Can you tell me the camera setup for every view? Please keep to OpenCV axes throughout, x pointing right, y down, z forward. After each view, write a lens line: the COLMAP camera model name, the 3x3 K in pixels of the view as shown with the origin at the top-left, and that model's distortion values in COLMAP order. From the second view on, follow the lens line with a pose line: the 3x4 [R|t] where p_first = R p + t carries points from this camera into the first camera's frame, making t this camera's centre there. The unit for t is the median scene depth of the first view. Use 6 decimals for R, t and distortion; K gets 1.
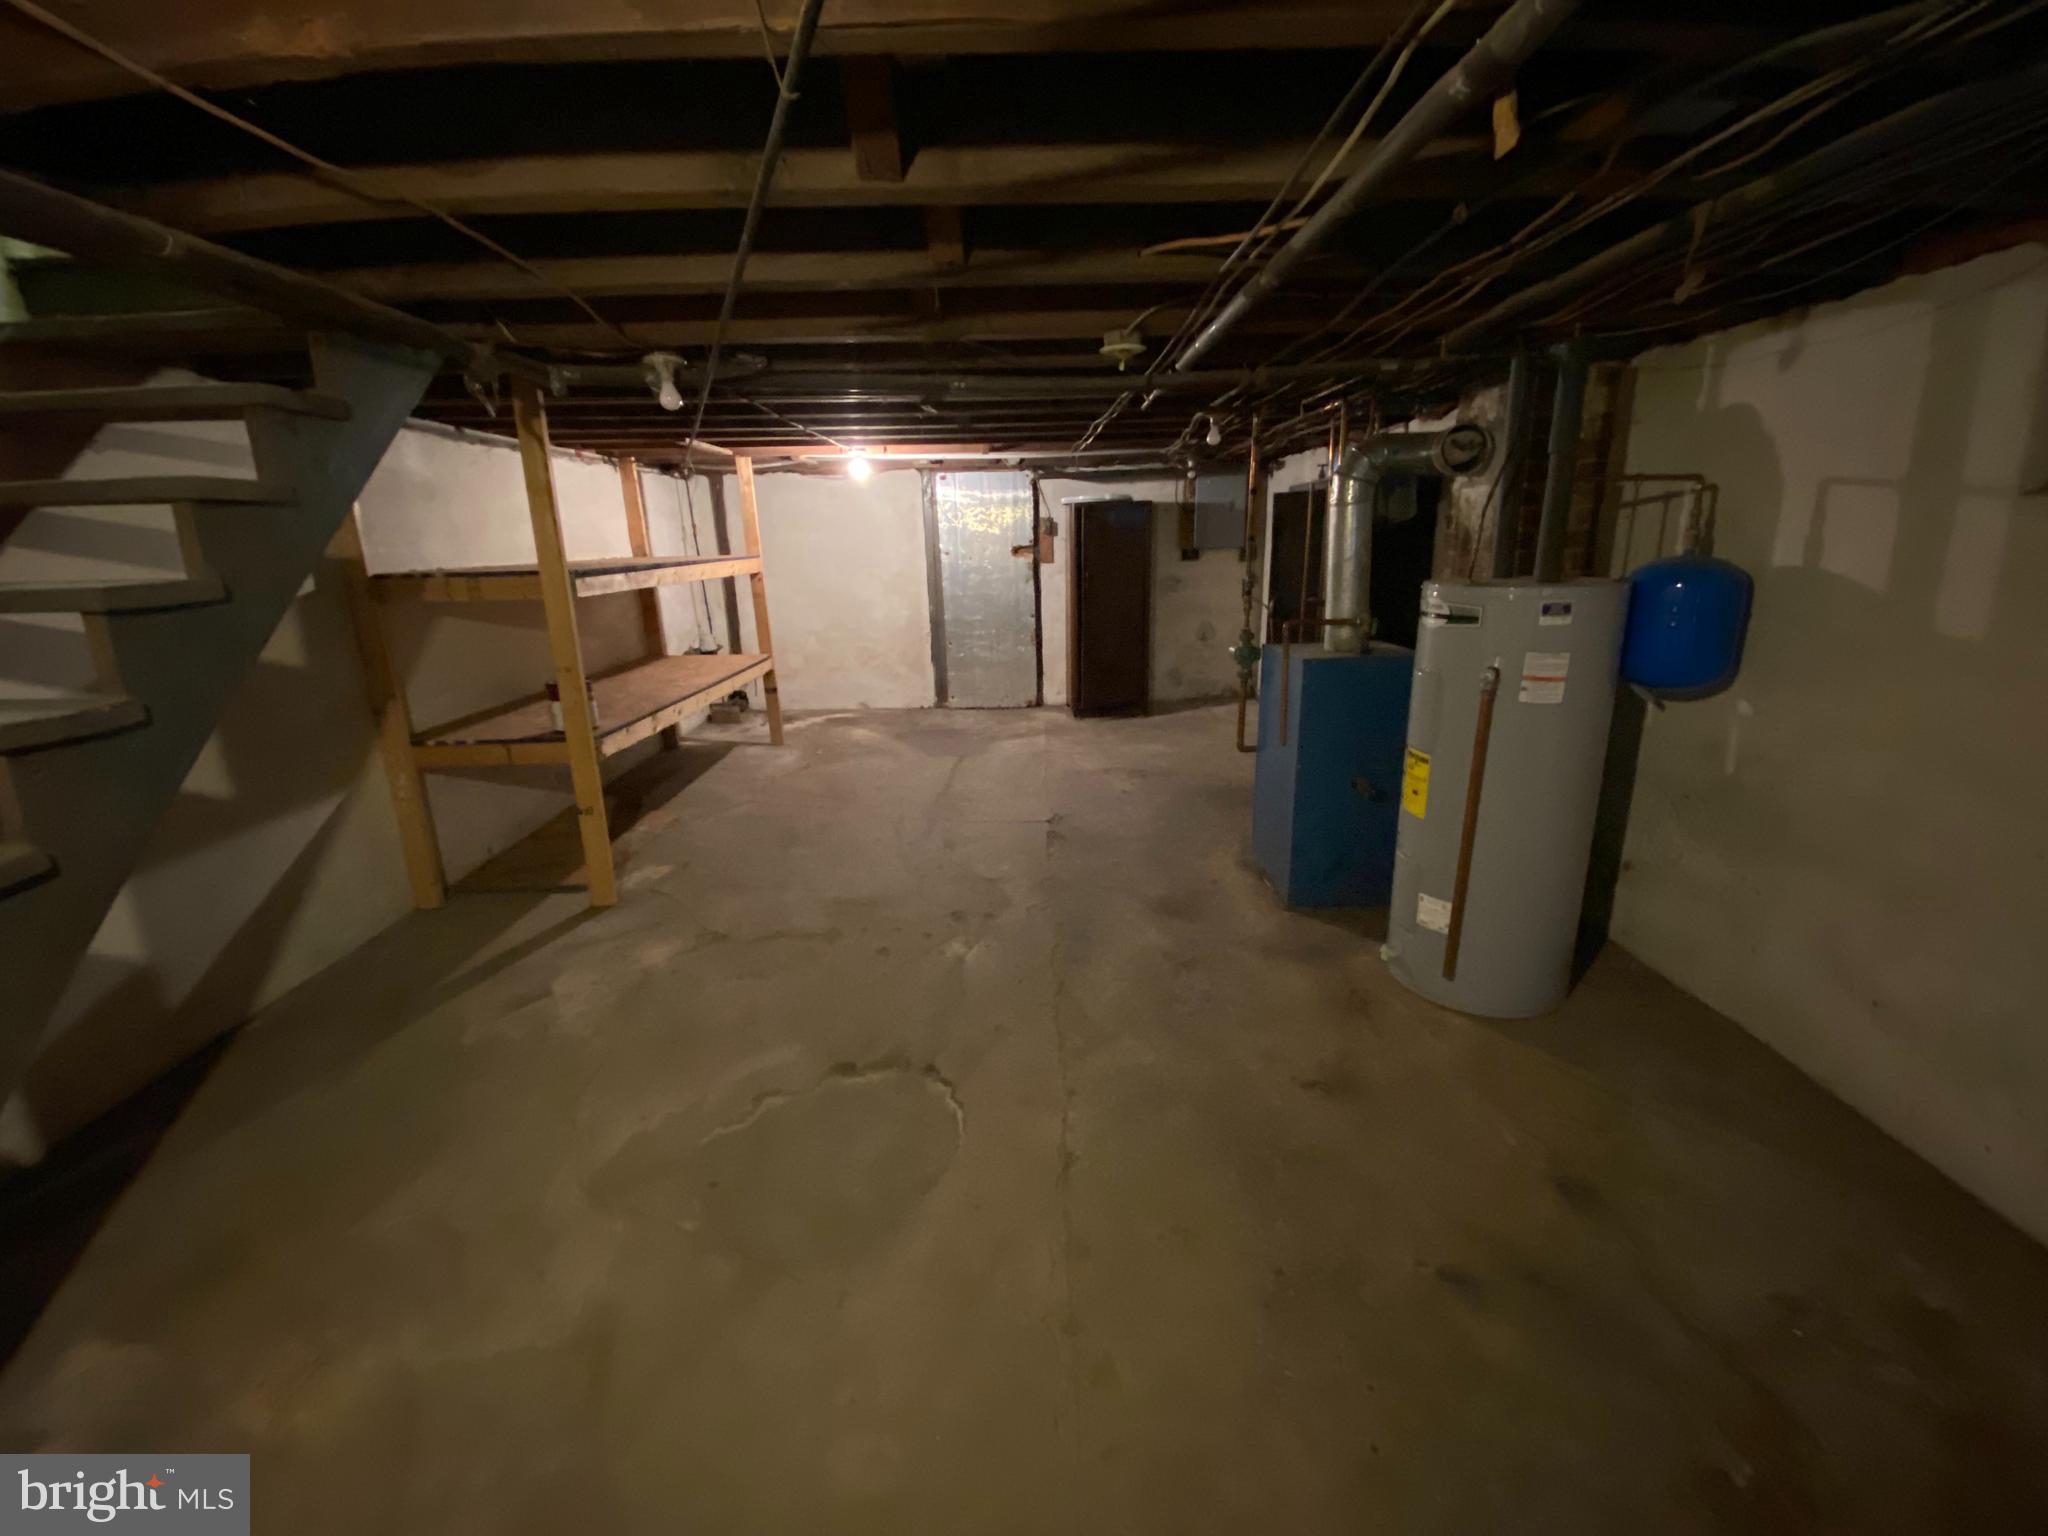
lens RADIAL K [[827.5, 0, 1026.2], [0, 827.5, 761.5], [0, 0, 1]] dist [0.014196, -0.019597]
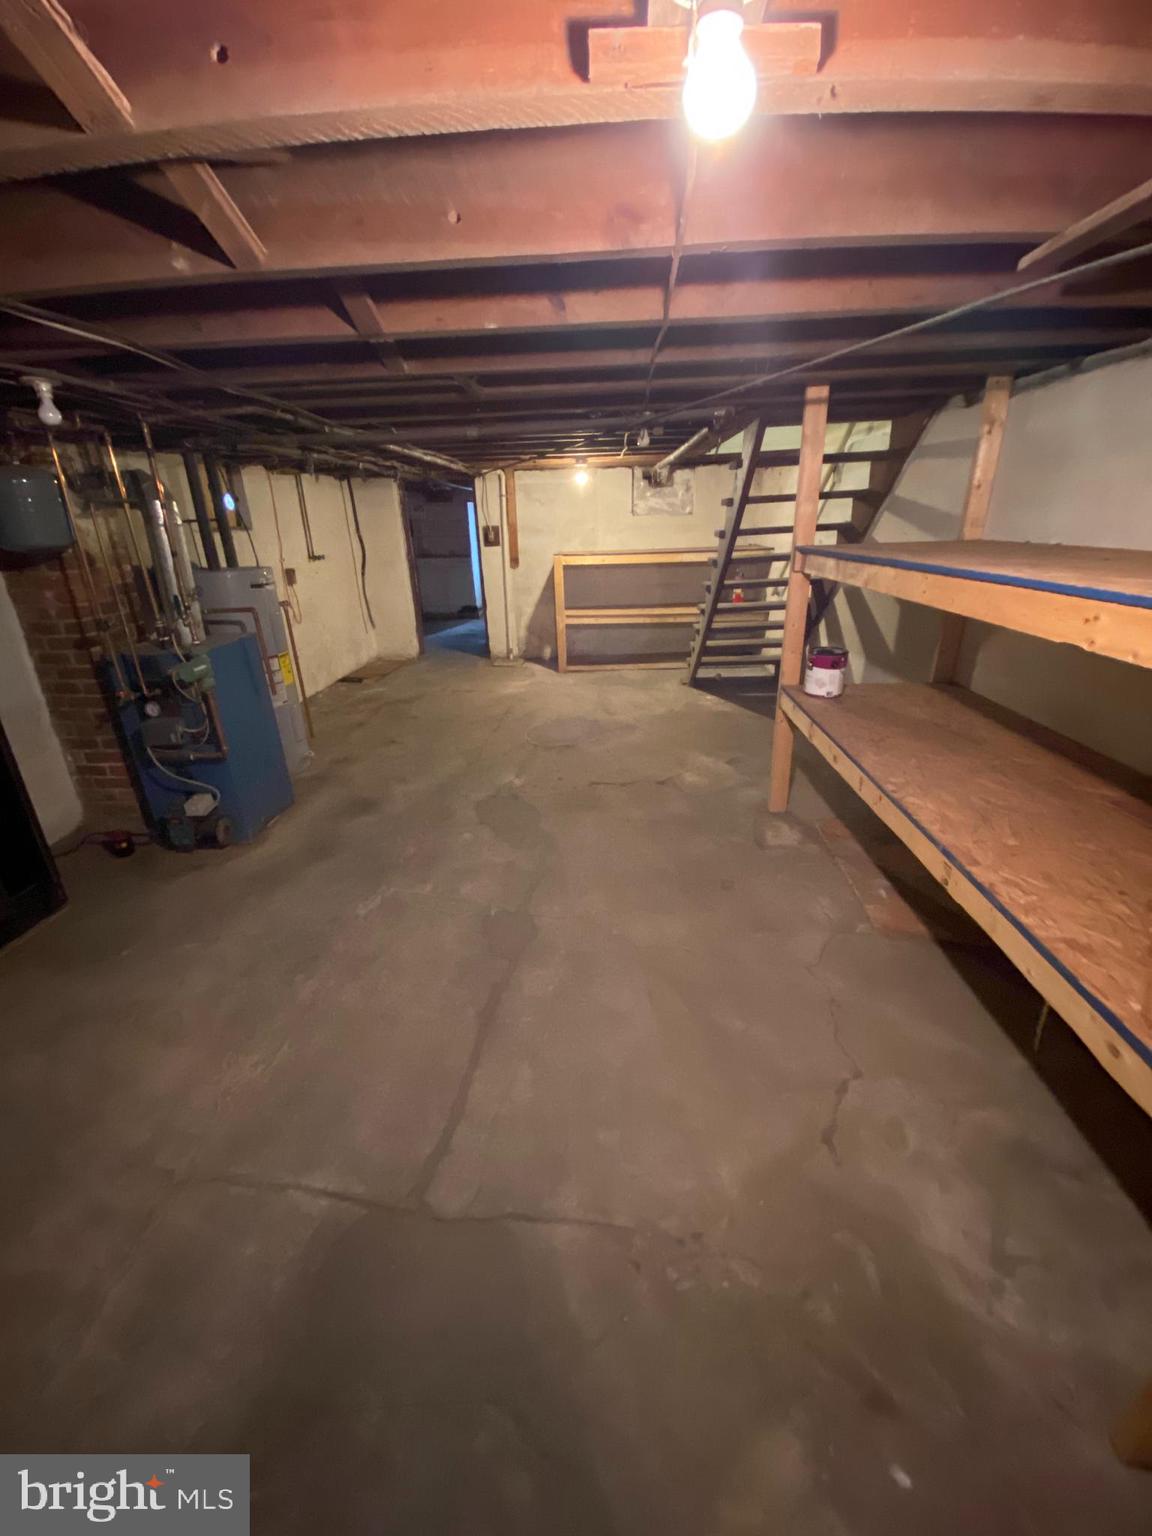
lens RADIAL K [[620.6, 0, 577.9], [0, 620.6, 767.4], [0, 0, 1]] dist [0.014196, -0.019597]
pose [[-0.996175, 0.027728, 0.082868, -0.310928], [0.071902, 0.799023, 0.596986, -0.553152], [-0.049660, 0.600660, -0.797961, 1.975051]]
